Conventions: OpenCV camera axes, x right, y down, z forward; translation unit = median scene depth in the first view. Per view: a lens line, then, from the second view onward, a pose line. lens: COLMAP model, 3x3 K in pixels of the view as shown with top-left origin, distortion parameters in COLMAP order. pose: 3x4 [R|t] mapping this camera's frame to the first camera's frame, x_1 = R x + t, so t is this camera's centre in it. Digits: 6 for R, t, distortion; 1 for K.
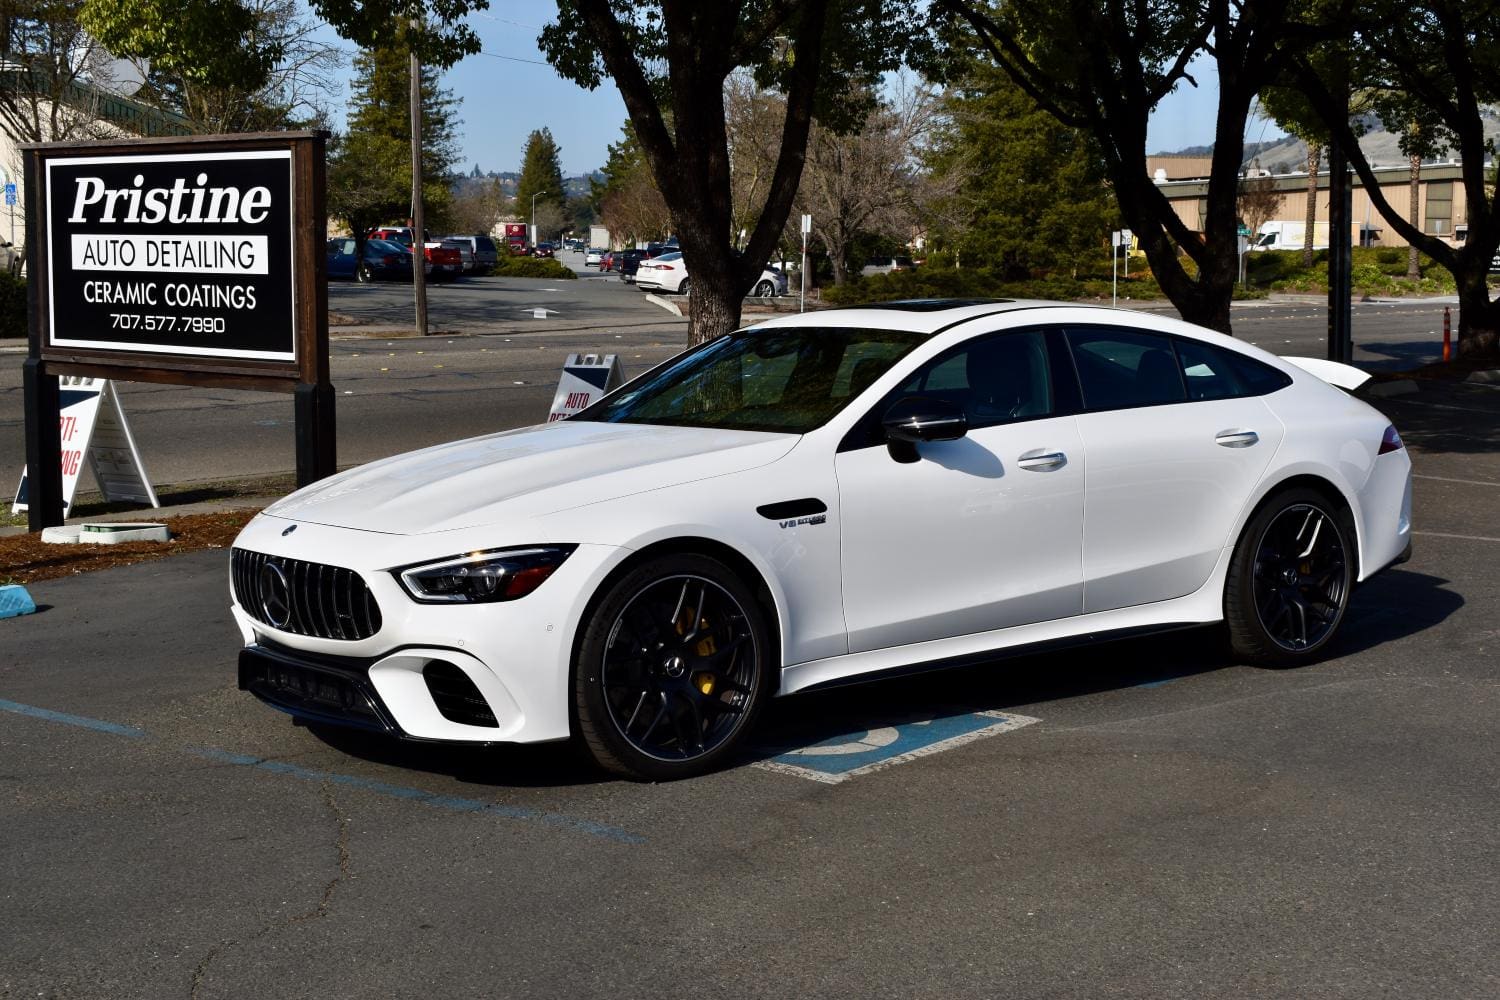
lens RADIAL K [[2377.1, 0, 773.4], [0, 2377.1, 532.7], [0, 0, 1]] dist [-0.016726, 0.098090]
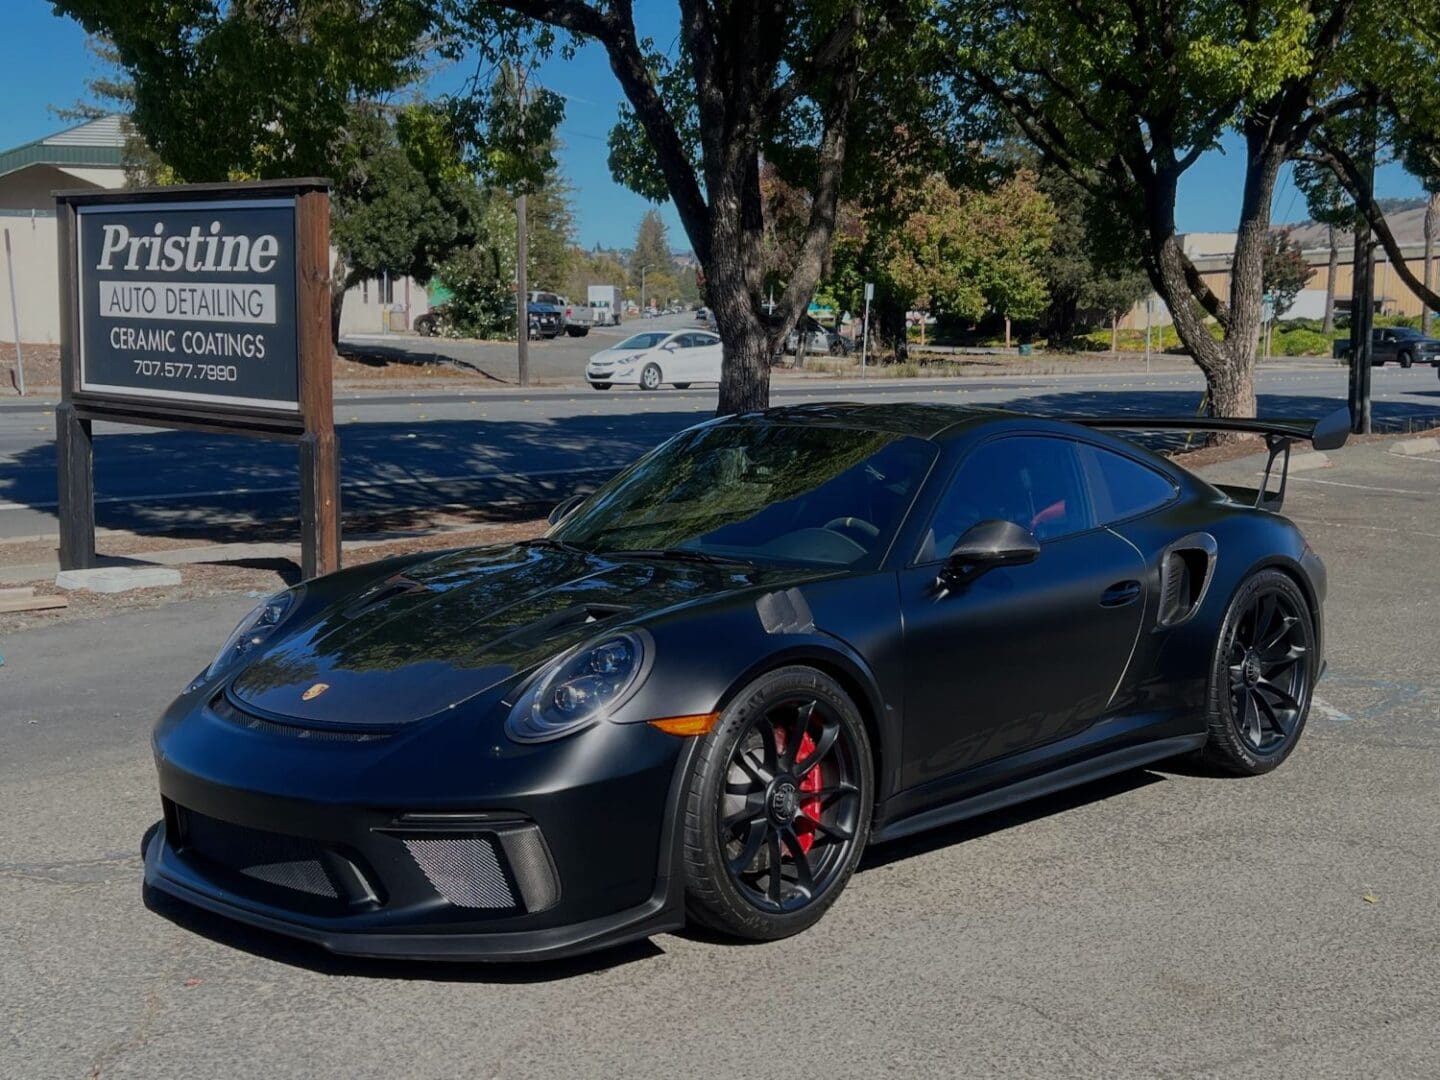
lens RADIAL K [[1969.6, 0, 711.6], [0, 1969.6, 556.1], [0, 0, 1]] dist [0.213000, -0.583142]
pose [[0.997143, 0.020263, -0.072772, 0.032494], [-0.020167, 0.999795, 0.002048, -0.015150], [0.072798, -0.000575, 0.997347, 0.166087]]
